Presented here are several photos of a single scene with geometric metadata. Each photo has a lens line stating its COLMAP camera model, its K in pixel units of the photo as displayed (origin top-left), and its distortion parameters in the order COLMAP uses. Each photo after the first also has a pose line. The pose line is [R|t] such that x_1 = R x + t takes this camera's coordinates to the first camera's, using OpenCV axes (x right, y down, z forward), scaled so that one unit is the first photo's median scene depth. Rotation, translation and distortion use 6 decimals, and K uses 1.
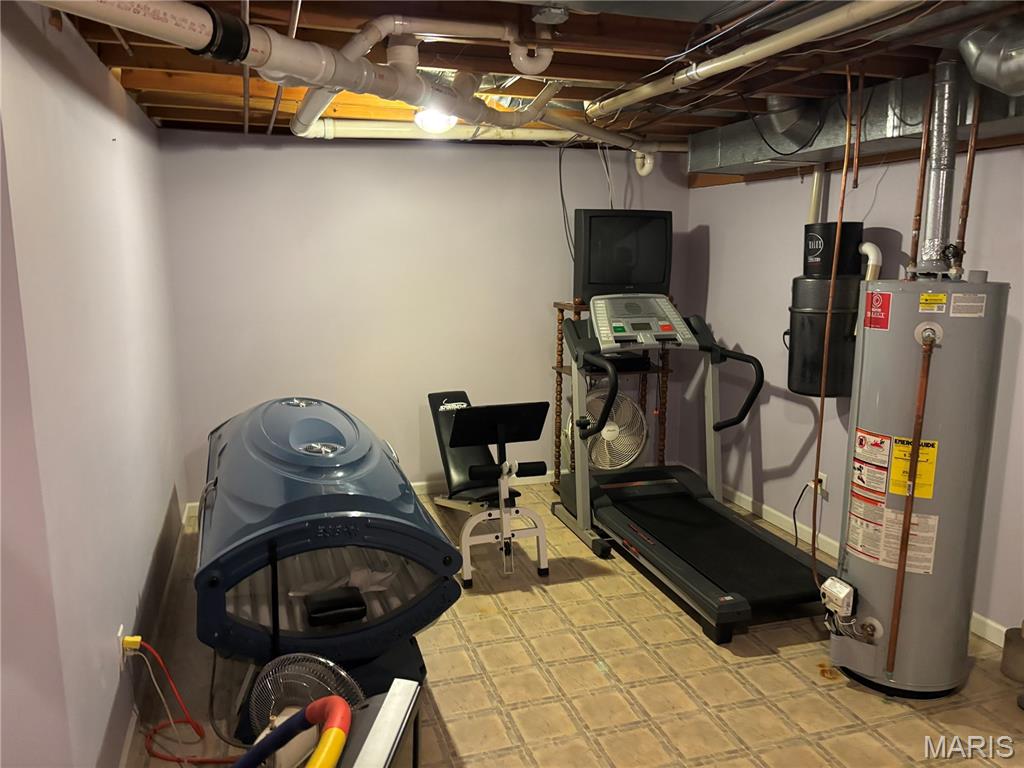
lens RADIAL K [[778.7, 0, 510.9], [0, 778.7, 380.9], [0, 0, 1]] dist [0.088520, -0.120211]
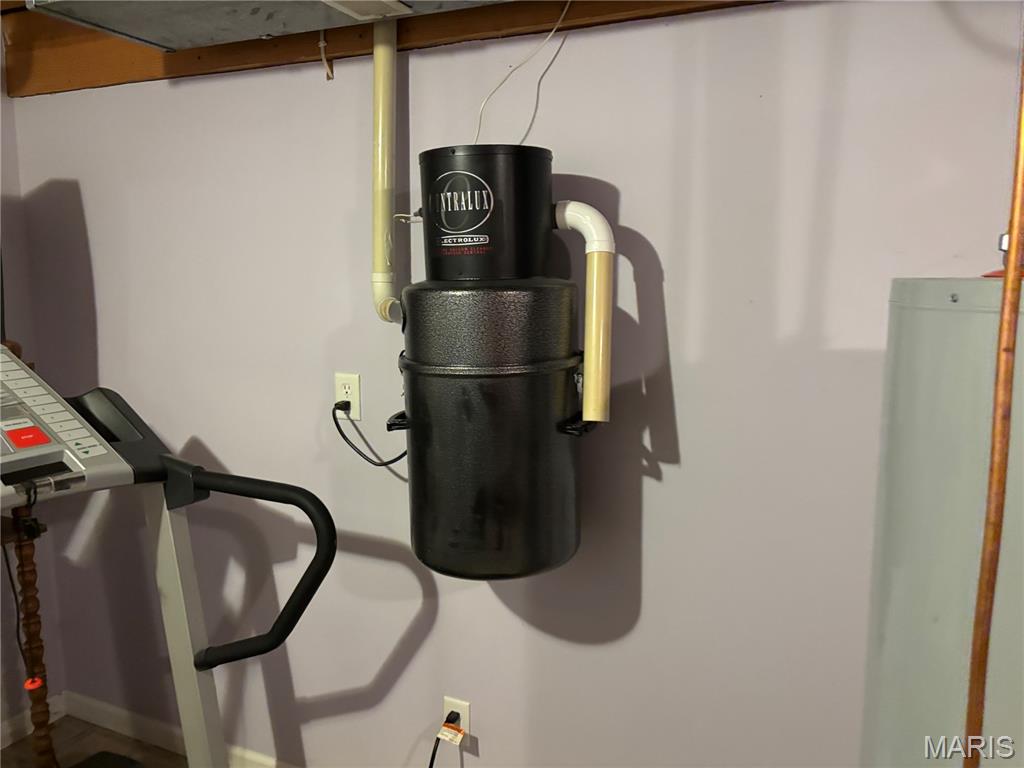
lens RADIAL K [[778.7, 0, 510.9], [0, 778.7, 380.9], [0, 0, 1]] dist [0.088520, -0.120211]
pose [[0.670669, -0.113588, 0.733008, 0.086055], [0.127951, 0.991108, 0.036514, -0.080381], [-0.730638, 0.069300, 0.679239, 0.602241]]
